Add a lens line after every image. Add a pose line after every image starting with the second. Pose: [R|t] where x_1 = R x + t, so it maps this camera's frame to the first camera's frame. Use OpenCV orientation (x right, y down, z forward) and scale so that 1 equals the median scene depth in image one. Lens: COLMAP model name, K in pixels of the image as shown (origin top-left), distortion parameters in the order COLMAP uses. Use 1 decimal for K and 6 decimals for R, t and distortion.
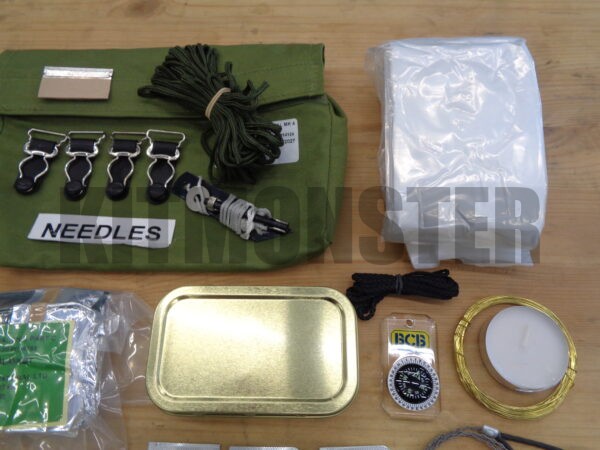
lens RADIAL K [[448.1, 0, 300.0], [0, 448.1, 225.0], [0, 0, 1]] dist [0.002363, -0.002715]
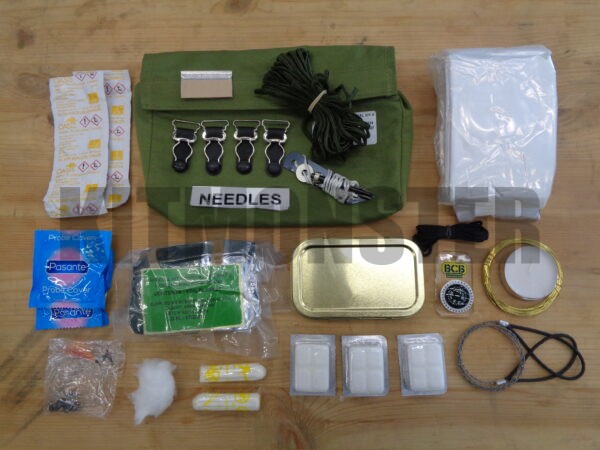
lens RADIAL K [[448.1, 0, 300.0], [0, 448.1, 225.0], [0, 0, 1]] dist [0.002363, -0.002715]
pose [[0.999760, -0.021888, 0.000472, -0.255276], [0.021203, 0.973402, 0.228119, -0.227204], [-0.005452, -0.228055, 0.973633, -0.410724]]
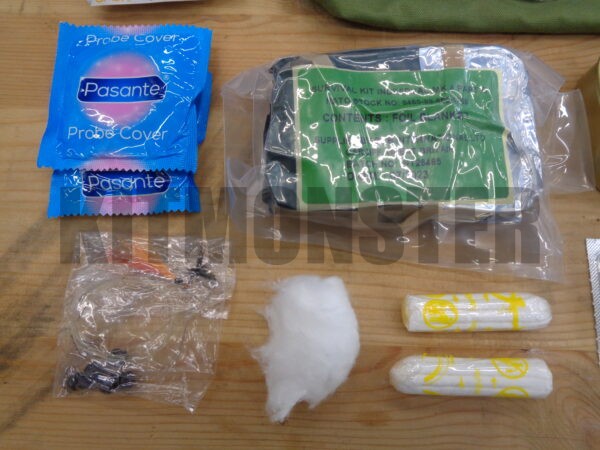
lens RADIAL K [[448.1, 0, 300.0], [0, 448.1, 225.0], [0, 0, 1]] dist [0.002363, -0.002715]
pose [[0.999993, 0.002664, -0.002748, -0.707840], [-0.002219, 0.988575, 0.150711, 0.301521], [0.003118, -0.150703, 0.988574, 0.219198]]
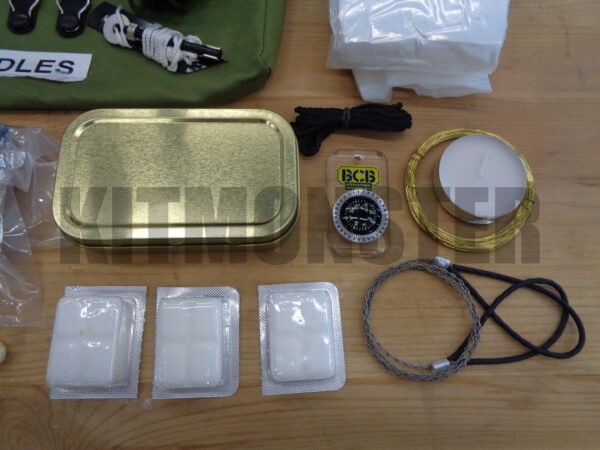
lens RADIAL K [[448.1, 0, 300.0], [0, 448.1, 225.0], [0, 0, 1]] dist [0.002363, -0.002715]
pose [[0.997981, -0.021668, 0.059697, 0.065586], [0.015543, 0.994743, 0.101212, 0.242145], [-0.061576, -0.100080, 0.993072, 0.087677]]
